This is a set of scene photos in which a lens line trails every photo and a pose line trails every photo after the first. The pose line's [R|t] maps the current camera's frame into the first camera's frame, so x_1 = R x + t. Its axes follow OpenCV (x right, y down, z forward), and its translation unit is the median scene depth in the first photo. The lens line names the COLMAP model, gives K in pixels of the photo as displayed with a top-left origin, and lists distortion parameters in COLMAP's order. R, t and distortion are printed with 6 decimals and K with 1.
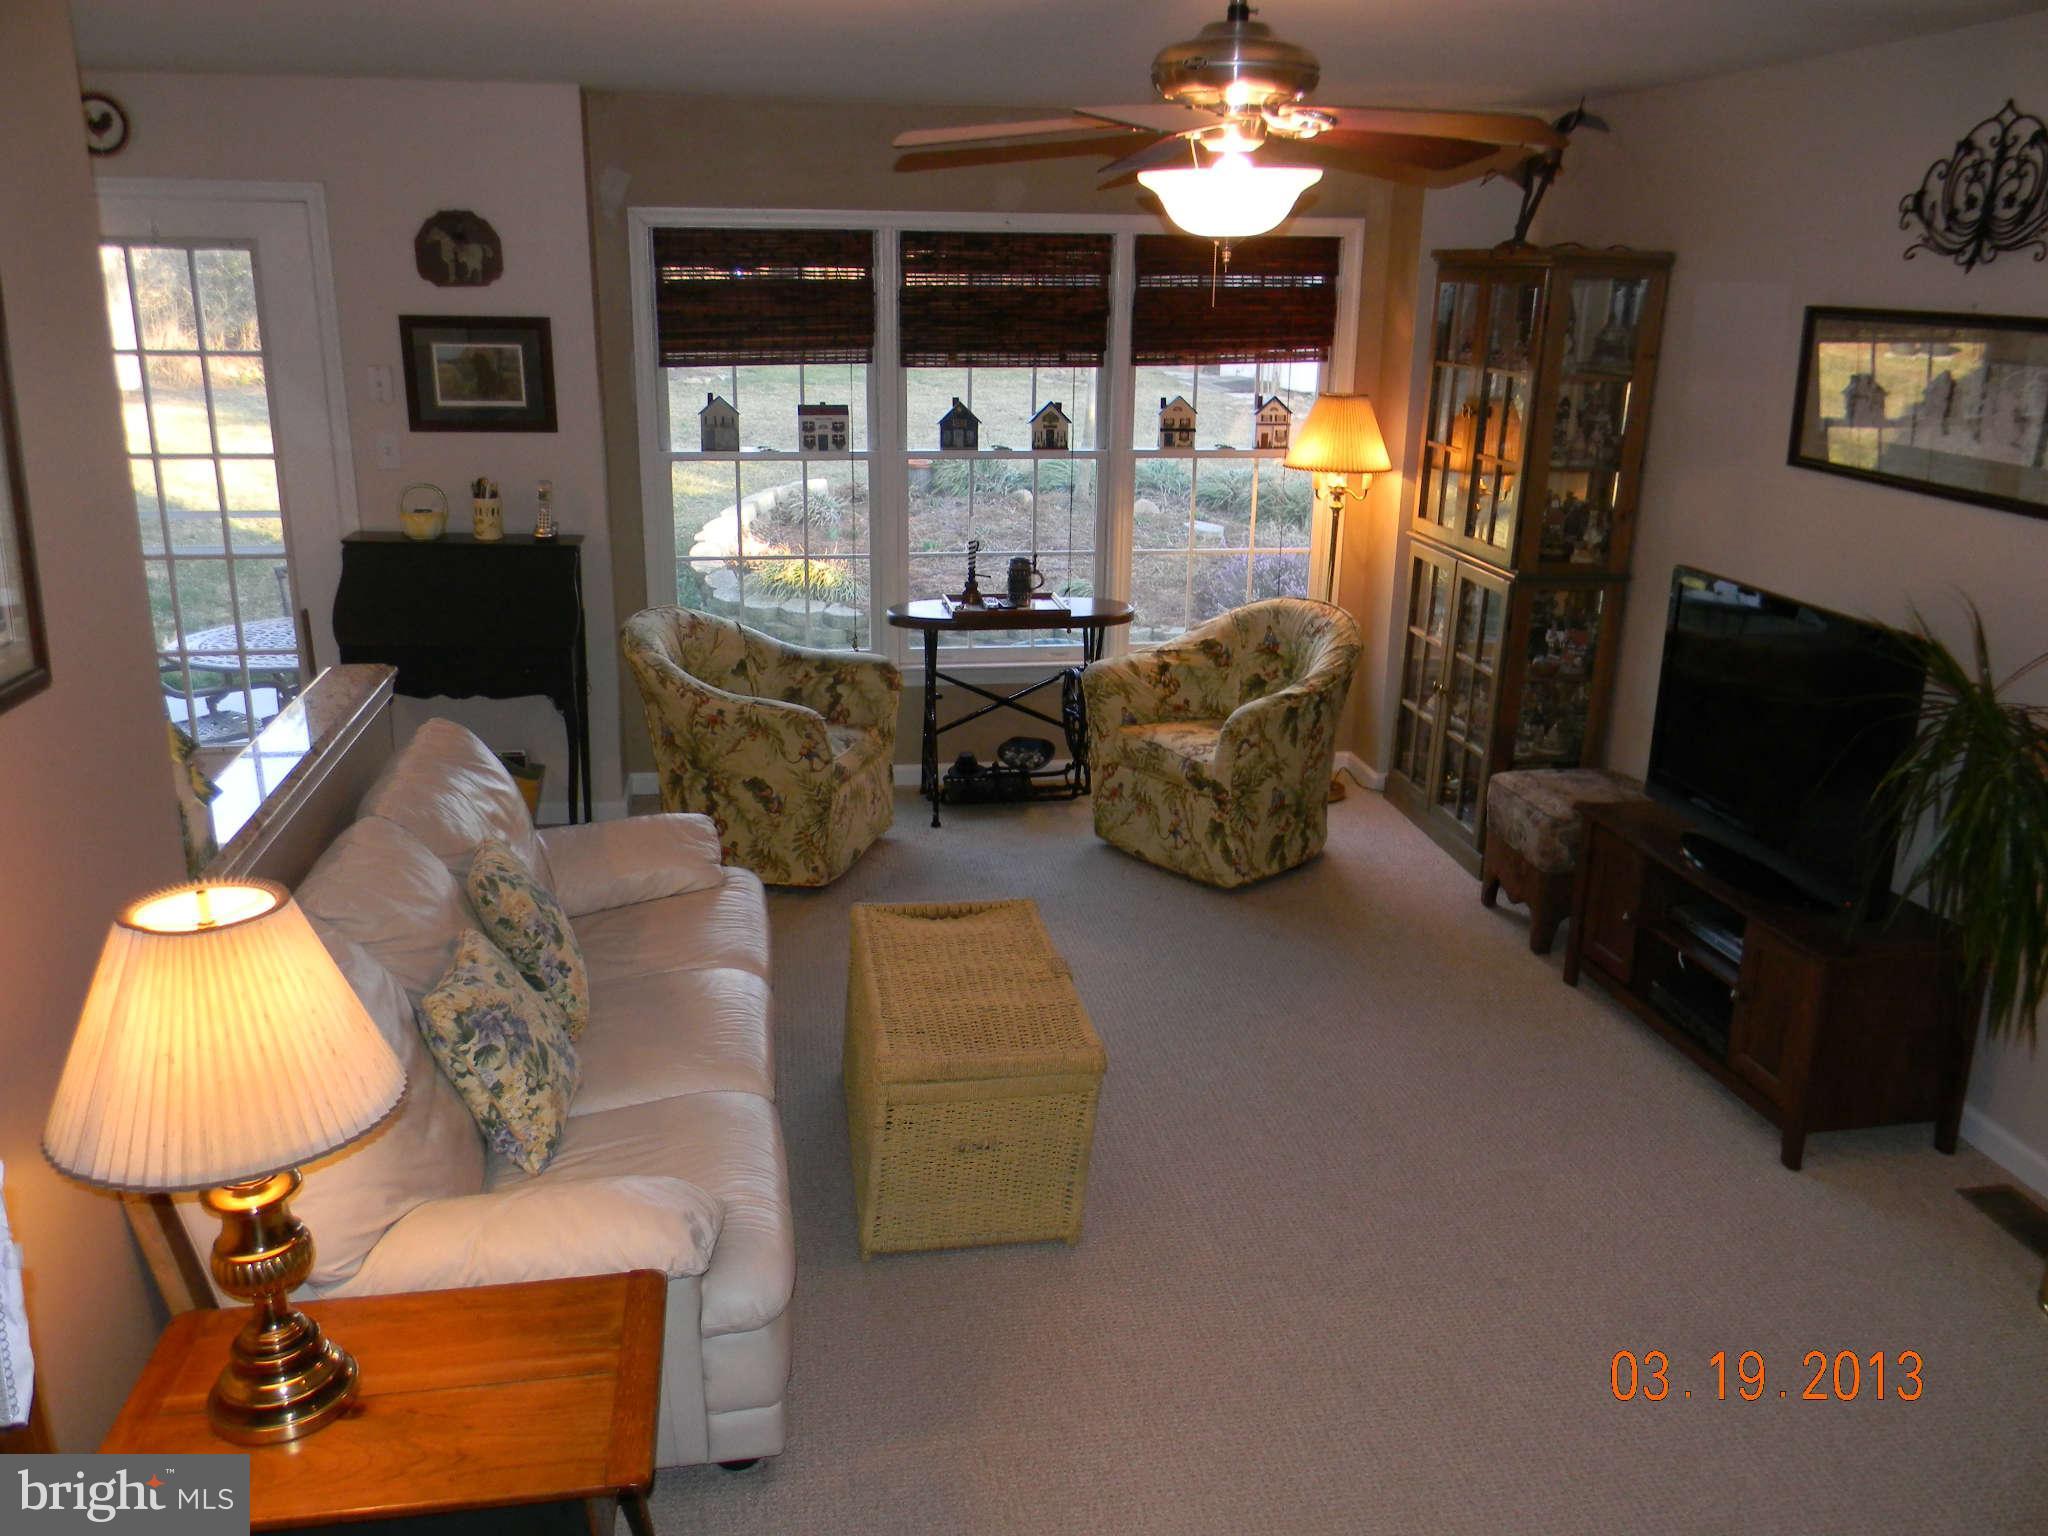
lens RADIAL K [[1650.9, 0, 1014.4], [0, 1650.9, 793.6], [0, 0, 1]] dist [0.002968, -0.019322]
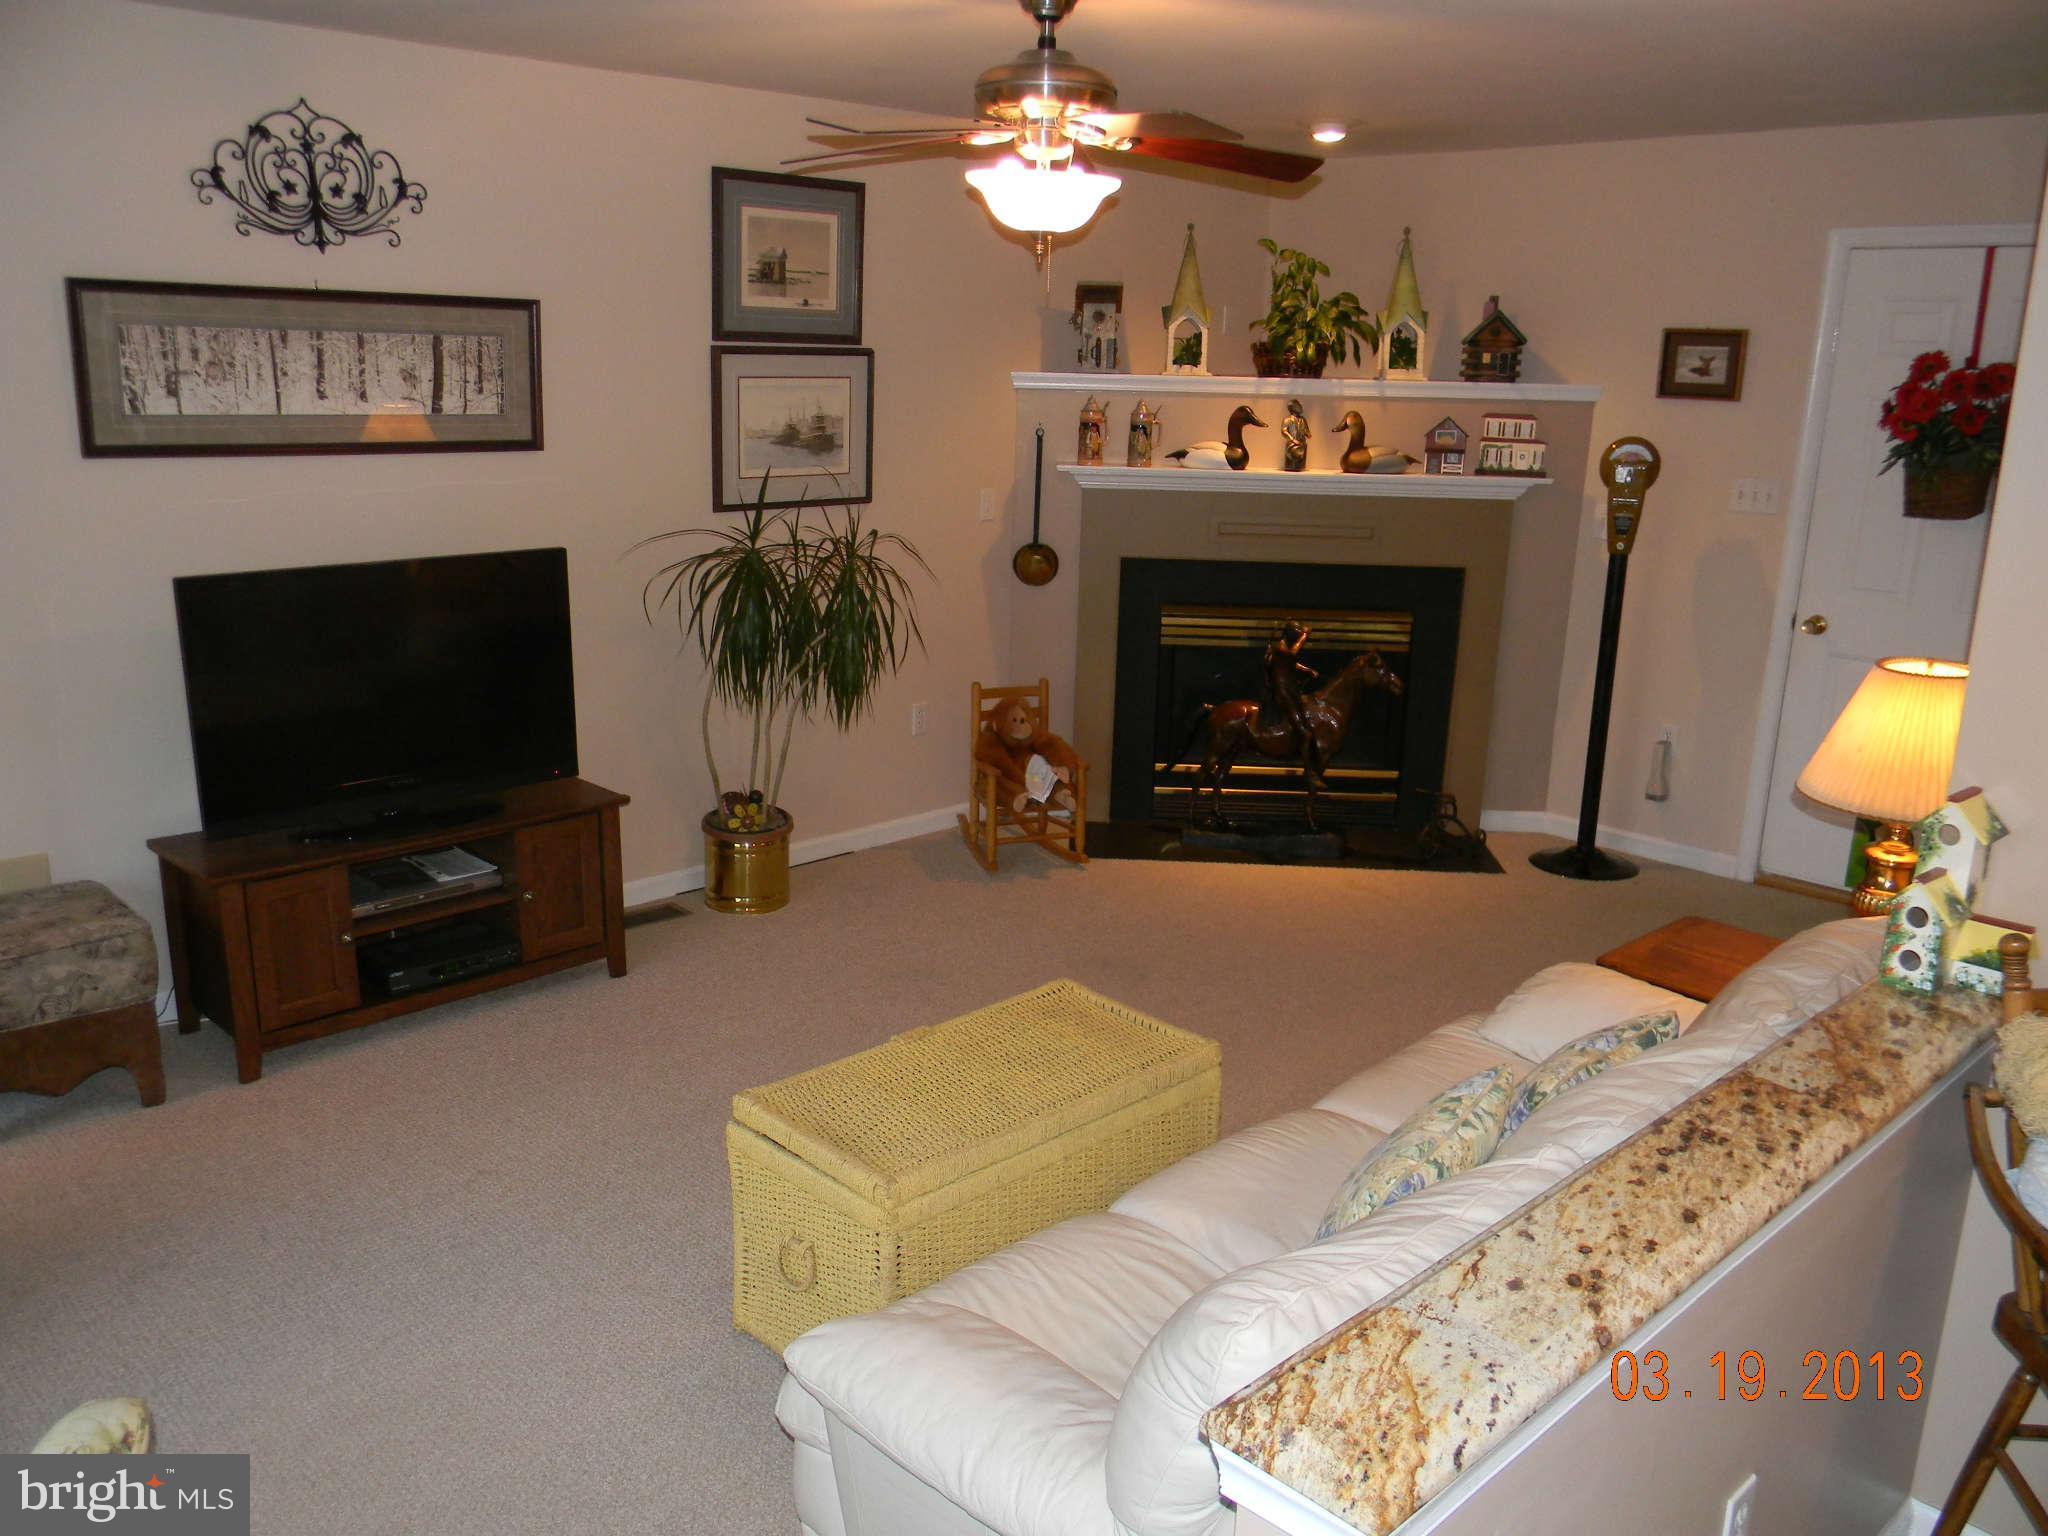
lens RADIAL K [[1644.7, 0, 1008.4], [0, 1644.7, 793.9], [0, 0, 1]] dist [0.001457, -0.006378]
pose [[-0.581188, -0.232272, 0.779917, -0.660151], [0.221693, 0.876958, 0.426376, -0.370751], [-0.782990, 0.420707, -0.458184, 1.316824]]
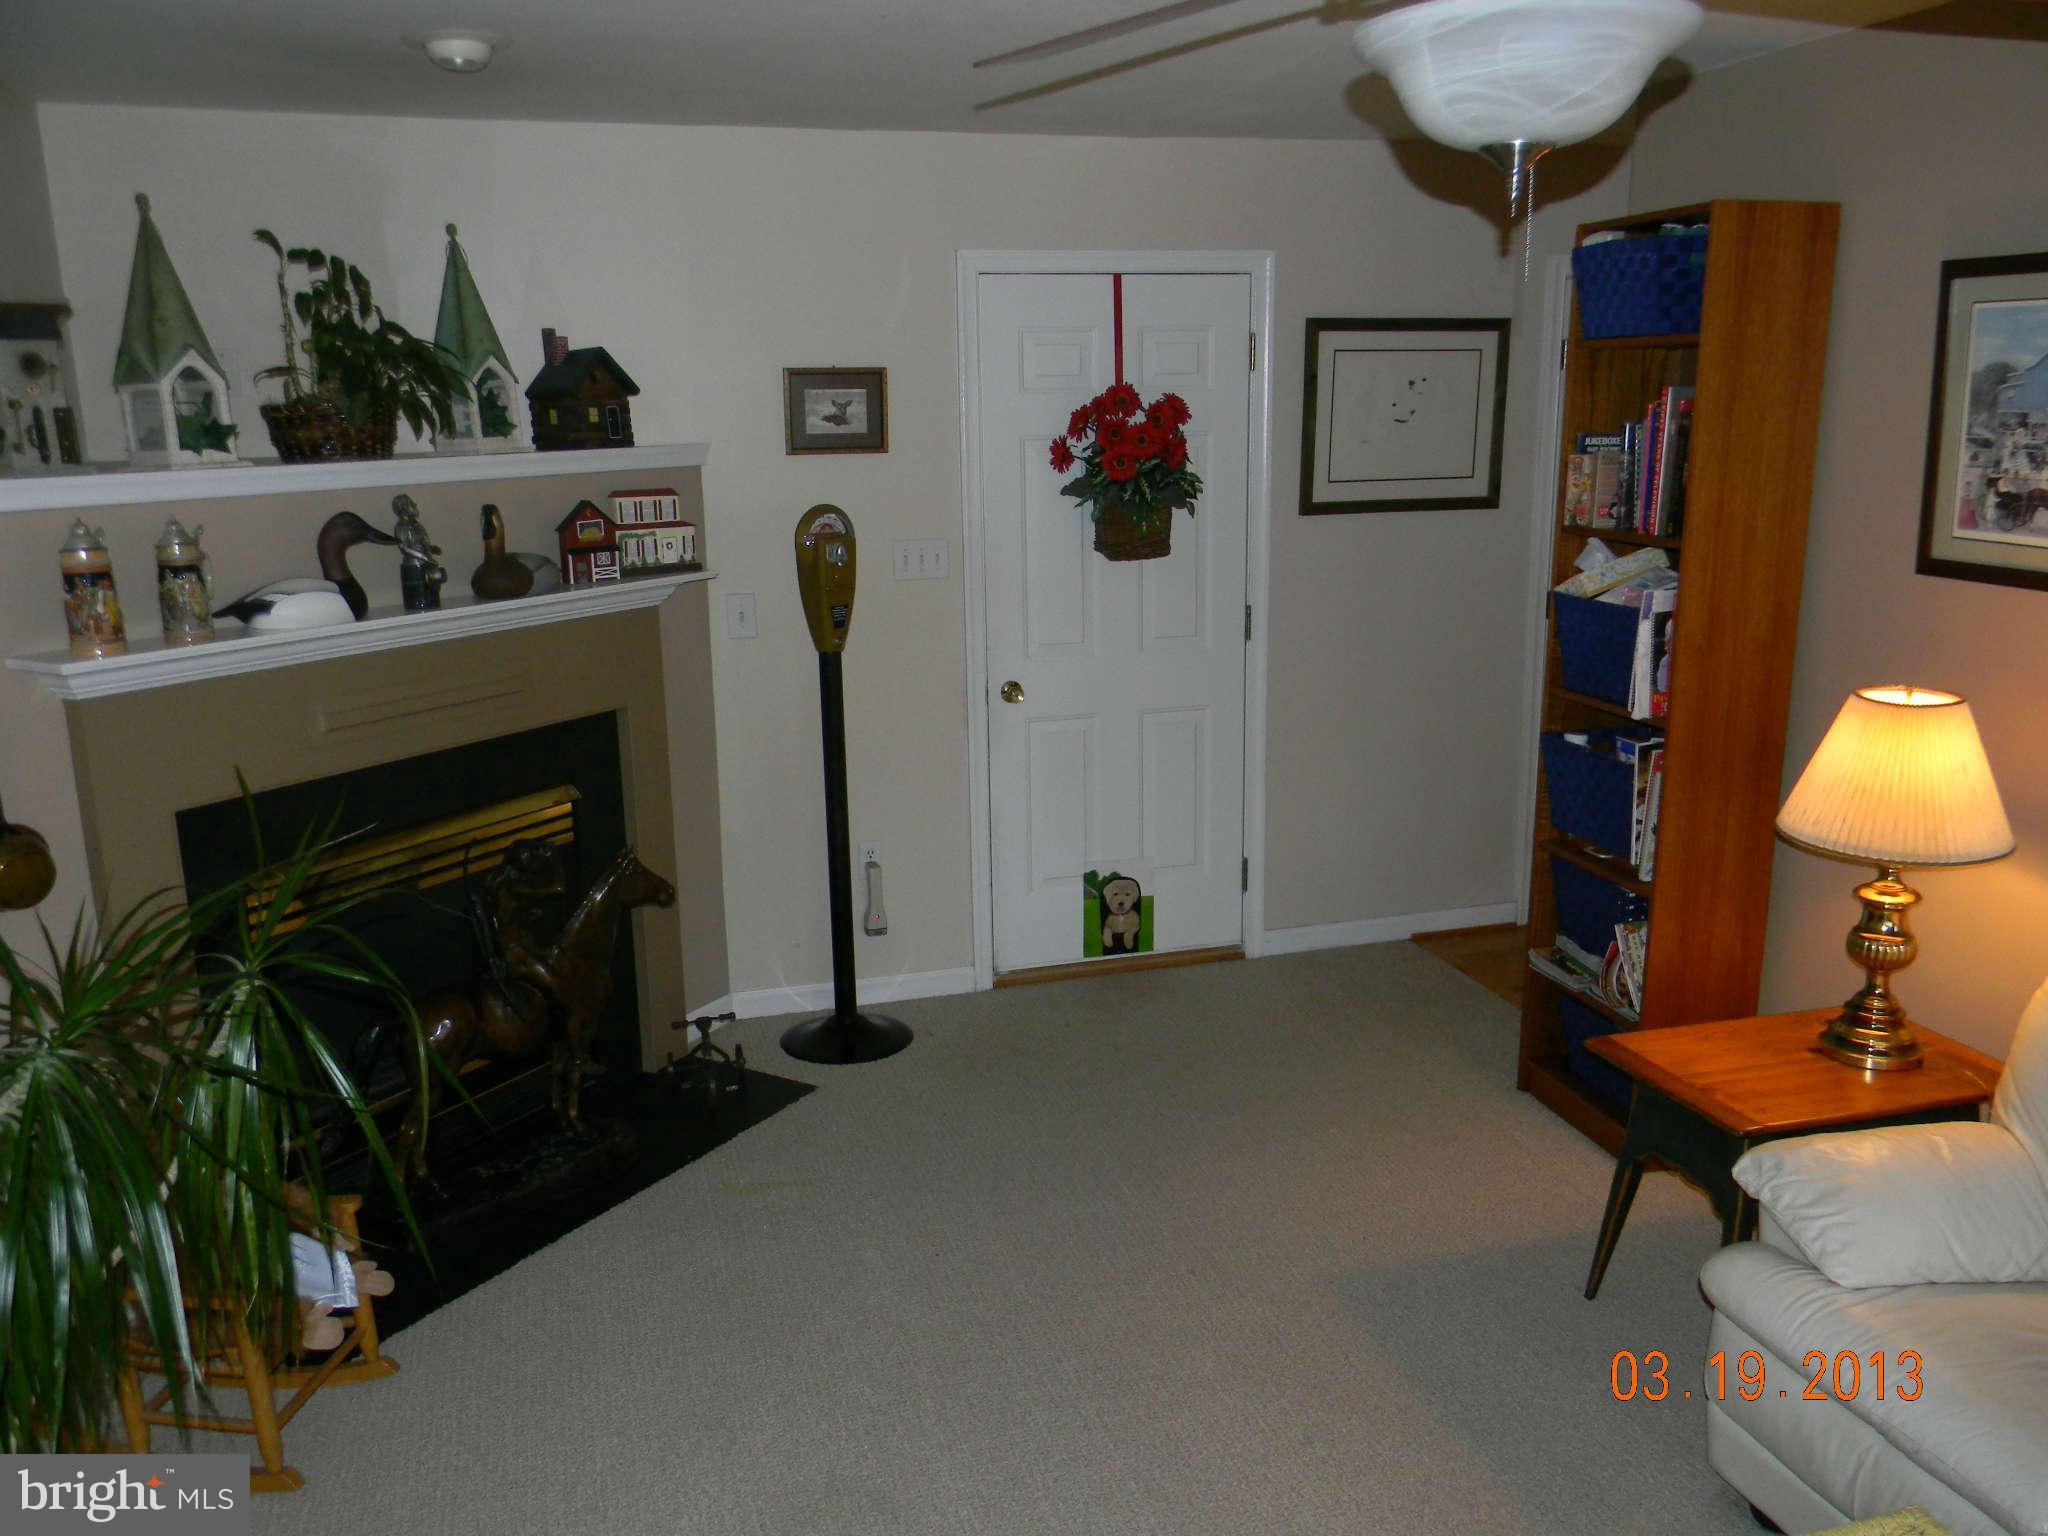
lens RADIAL K [[1644.7, 0, 1008.4], [0, 1644.7, 793.9], [0, 0, 1]] dist [0.001457, -0.006378]
pose [[-0.991108, 0.048218, -0.124017, 0.277395], [-0.021961, 0.859972, 0.509869, -0.316828], [0.131236, 0.508059, -0.851266, 1.175370]]
